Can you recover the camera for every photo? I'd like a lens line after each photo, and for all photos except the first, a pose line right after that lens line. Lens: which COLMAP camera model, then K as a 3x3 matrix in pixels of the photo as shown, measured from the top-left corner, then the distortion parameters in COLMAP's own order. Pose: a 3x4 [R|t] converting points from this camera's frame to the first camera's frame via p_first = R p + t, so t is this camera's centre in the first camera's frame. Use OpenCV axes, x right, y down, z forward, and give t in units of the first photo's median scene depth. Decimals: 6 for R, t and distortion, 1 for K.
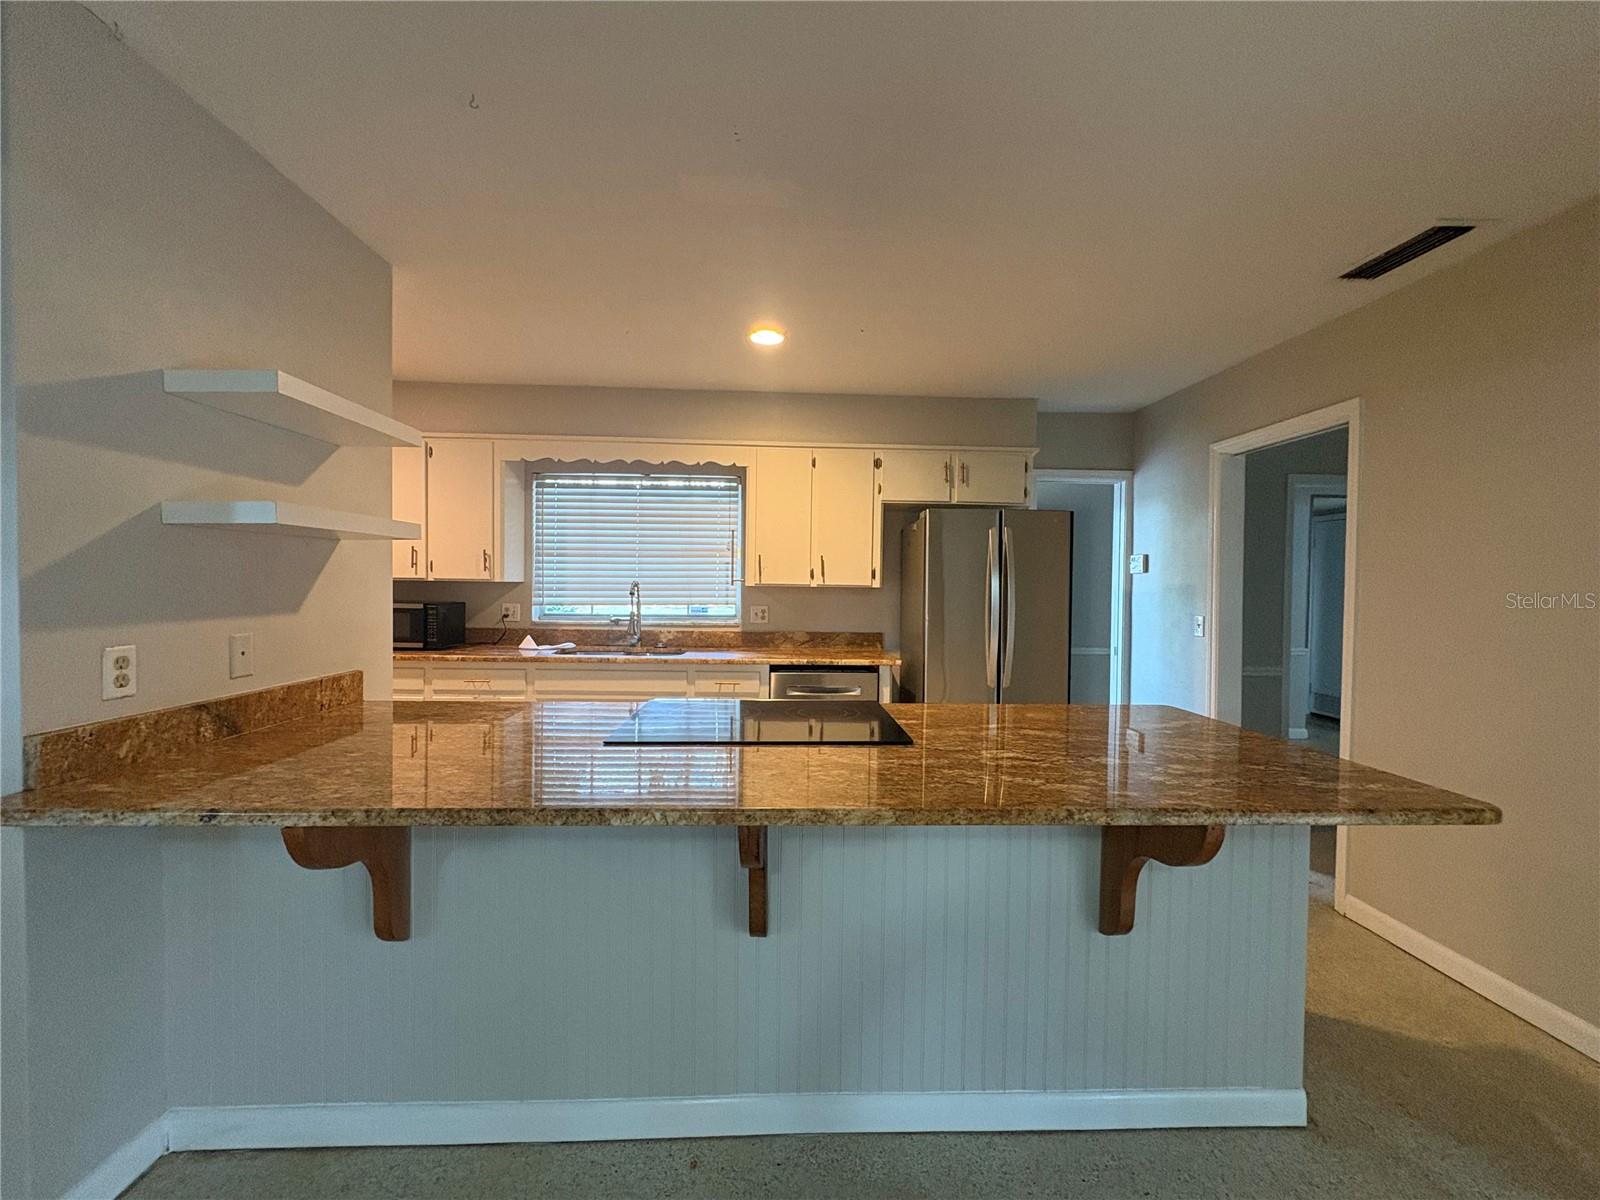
lens RADIAL K [[639.2, 0, 795.5], [0, 639.2, 596.6], [0, 0, 1]] dist [0.000426, 0.000178]
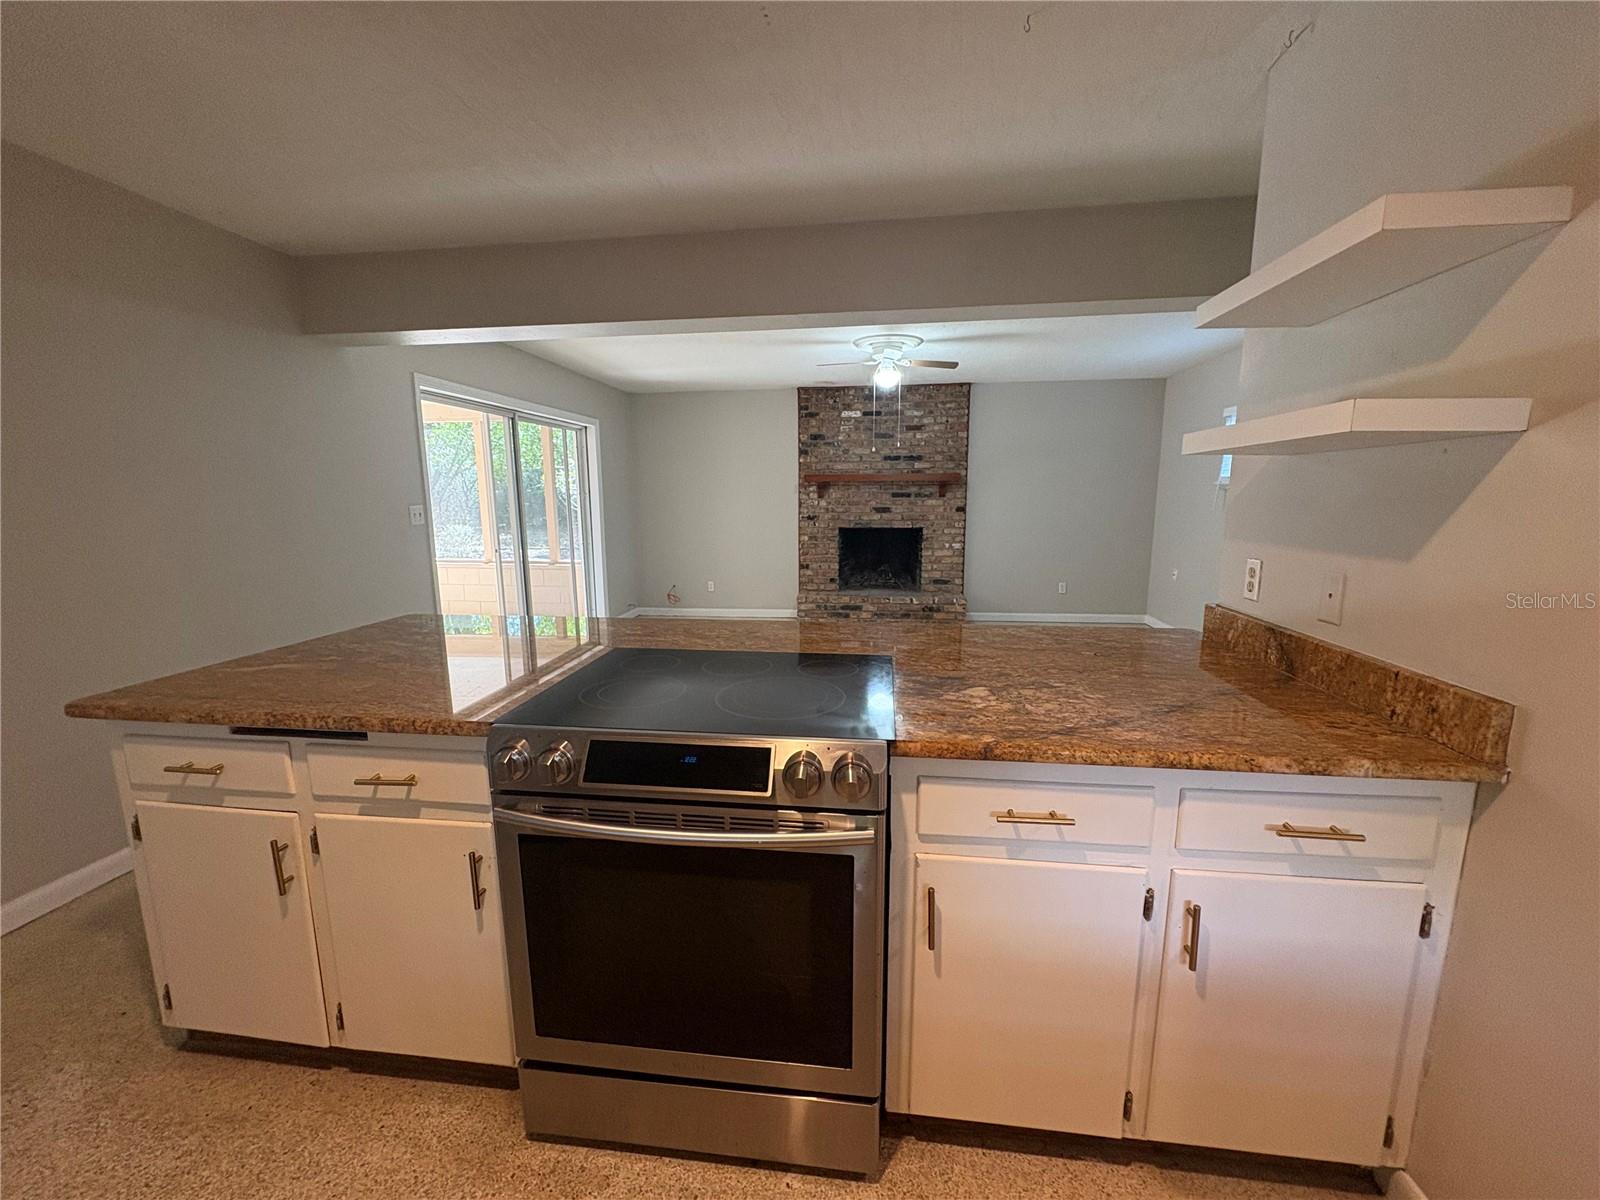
lens RADIAL K [[639.2, 0, 802.6], [0, 639.2, 598.9], [0, 0, 1]] dist [0.000426, 0.000178]
pose [[-0.987736, -0.031537, 0.152914, -0.130617], [-0.002838, 0.982852, 0.184372, -0.028535], [-0.156106, 0.181677, -0.970888, 0.865510]]
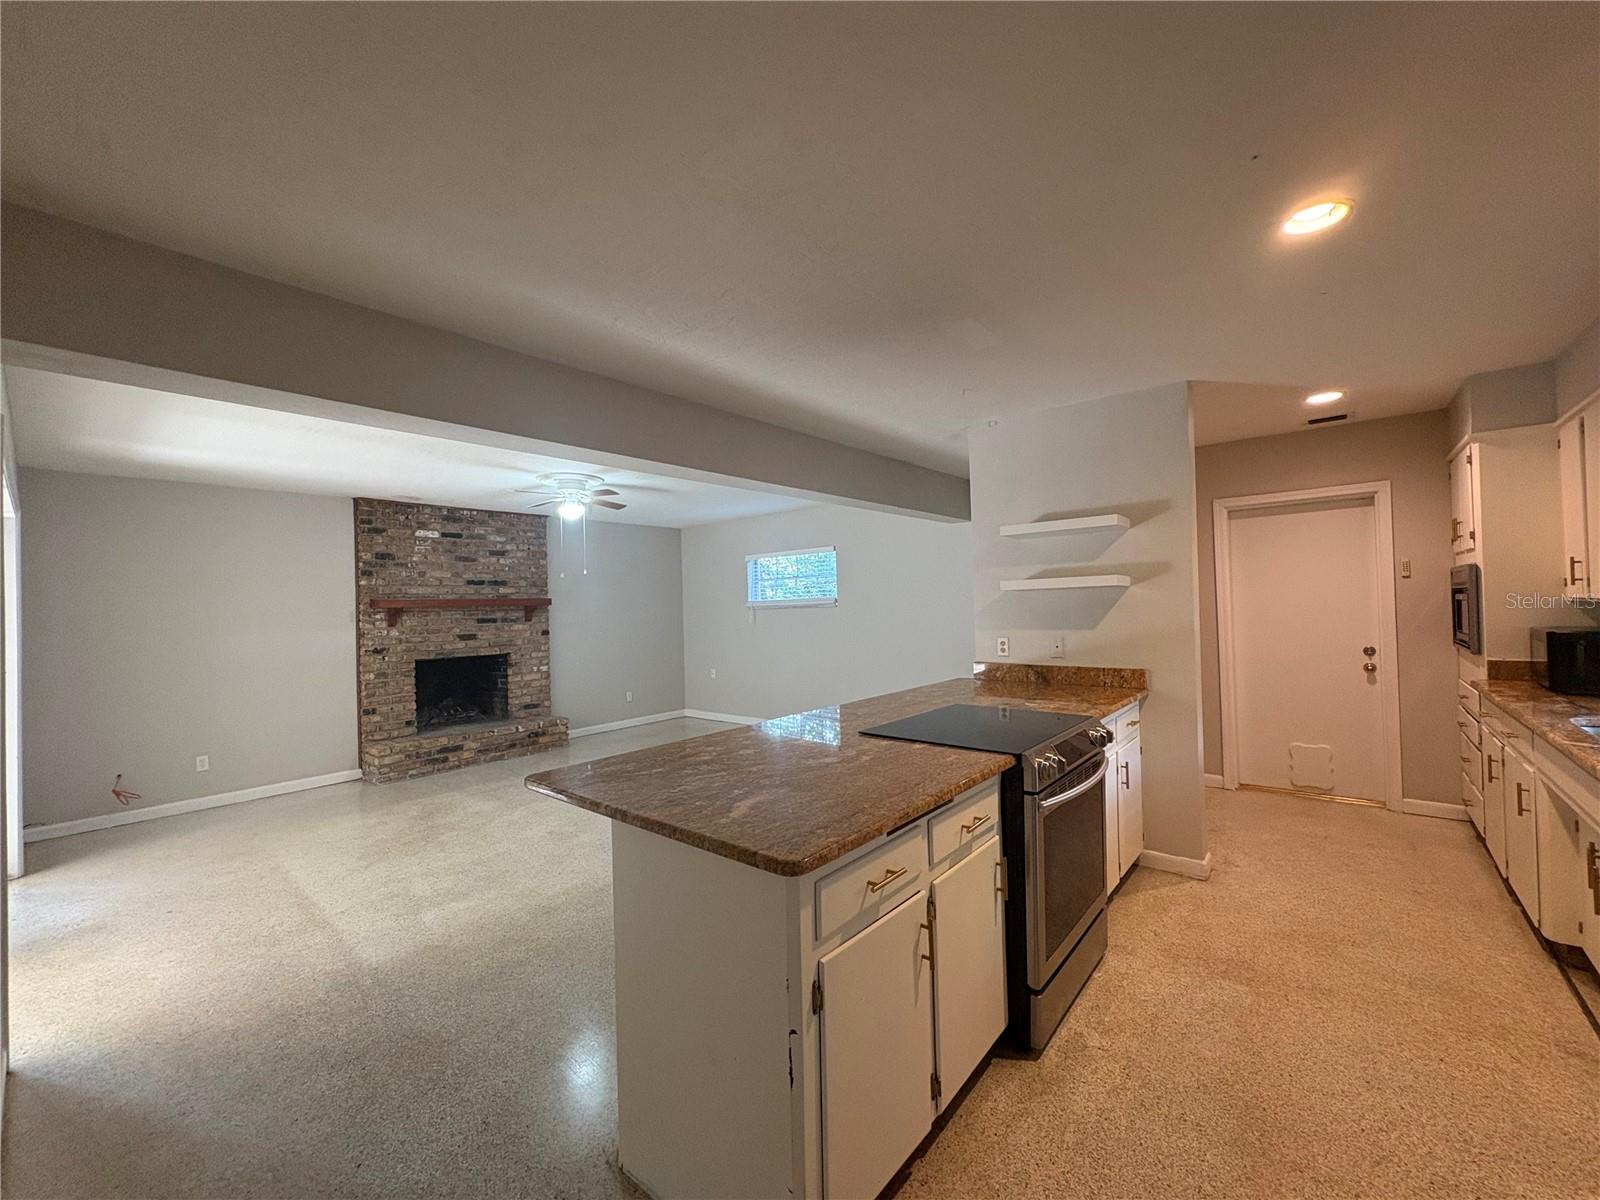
lens RADIAL K [[639.2, 0, 801.6], [0, 639.2, 599.1], [0, 0, 1]] dist [0.000426, 0.000178]
pose [[-0.667526, -0.002320, -0.744583, 0.579312], [0.004587, 0.999963, -0.007228, -0.026776], [0.744573, -0.008240, -0.667490, 0.797388]]
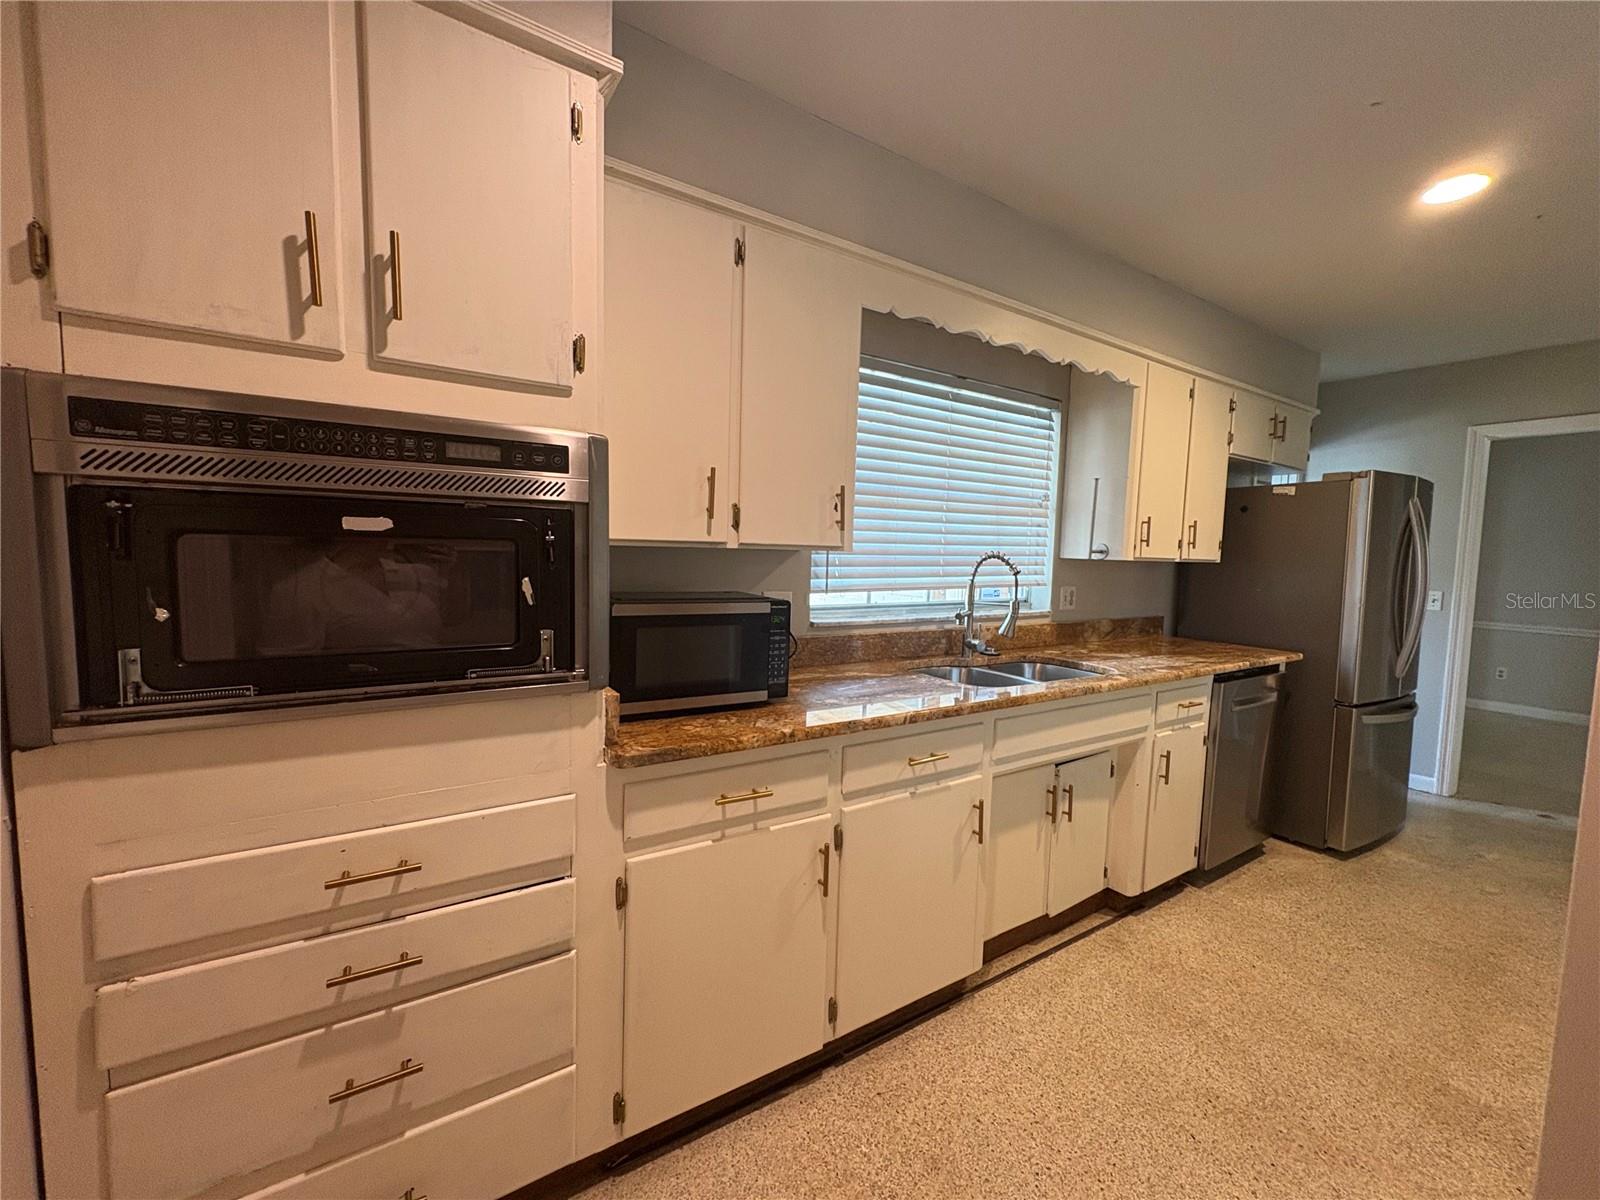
lens RADIAL K [[639.2, 0, 799.9], [0, 639.2, 597.0], [0, 0, 1]] dist [0.000426, 0.000178]
pose [[0.866318, -0.026201, 0.498806, -0.742556], [-0.008500, 0.997705, 0.067170, -0.021221], [-0.499421, -0.062430, 0.864107, 0.577077]]
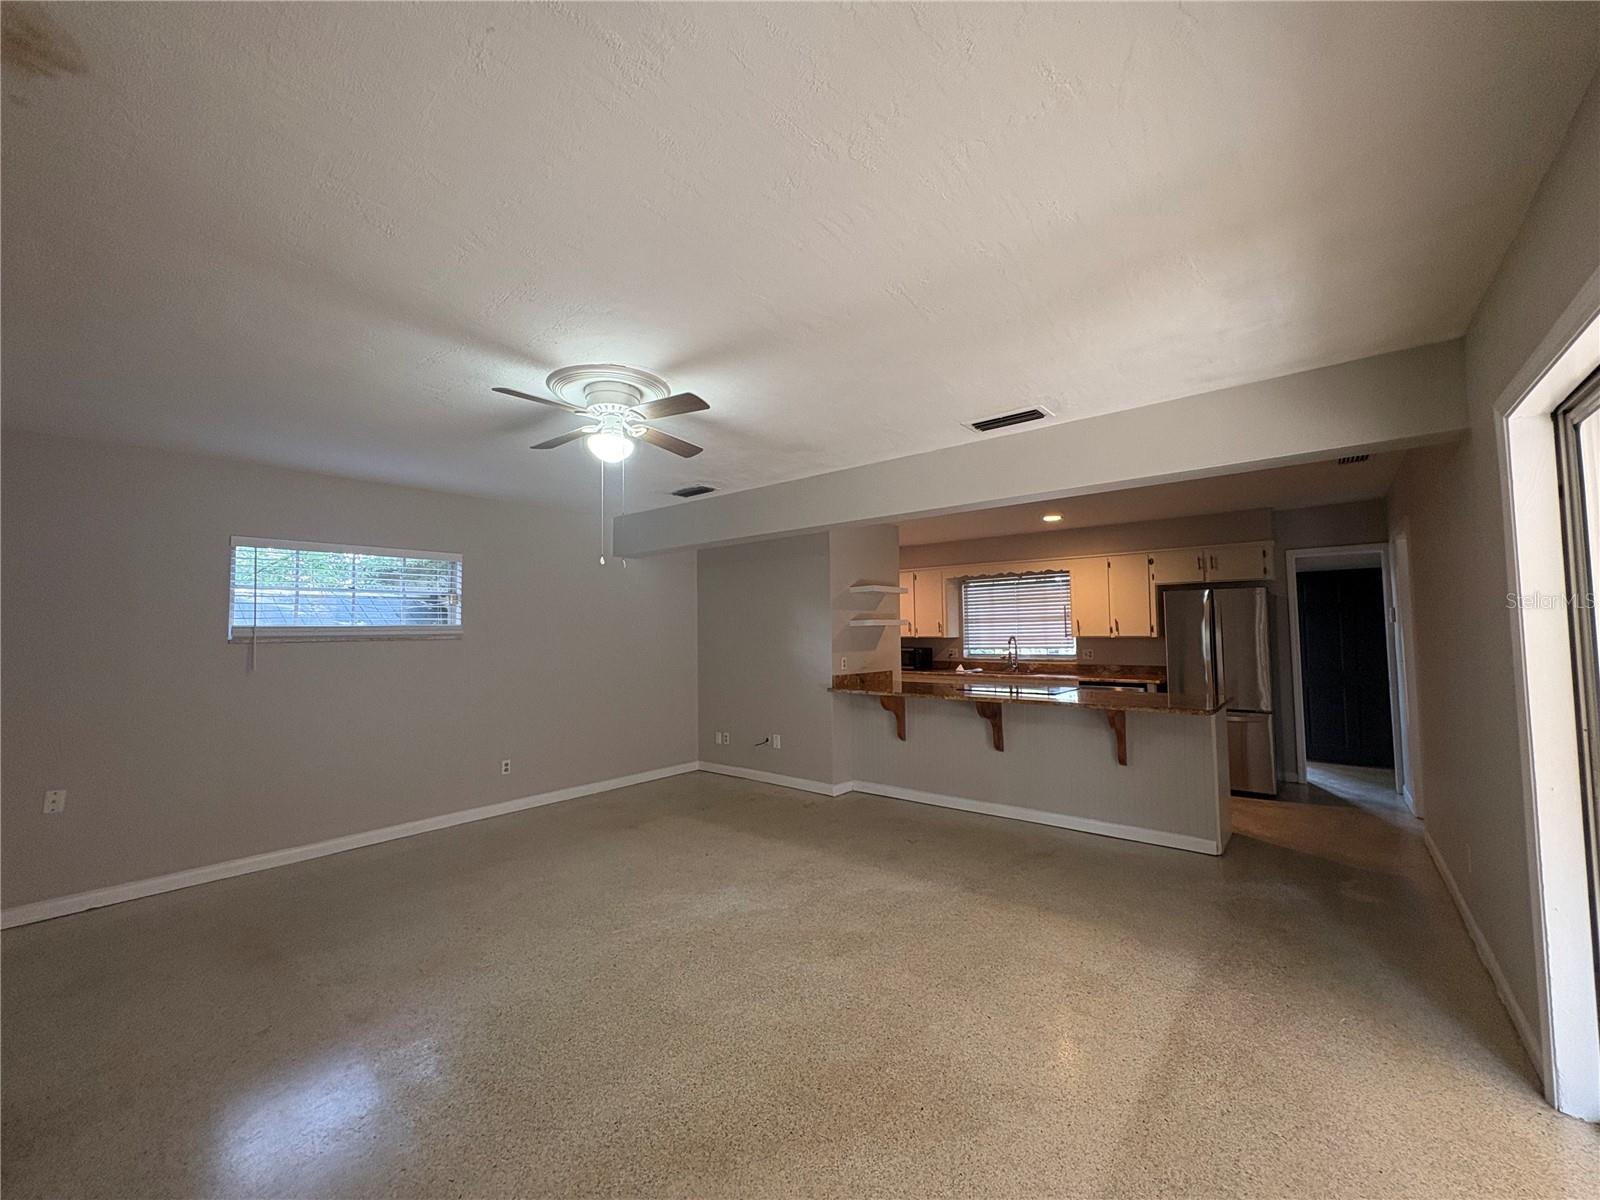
lens RADIAL K [[639.2, 0, 803.9], [0, 639.2, 599.8], [0, 0, 1]] dist [0.000426, 0.000178]
pose [[0.753182, -0.056414, -0.655388, 0.535430], [0.009289, 0.997129, -0.075155, 0.005191], [0.657746, 0.050517, 0.751544, -0.831956]]
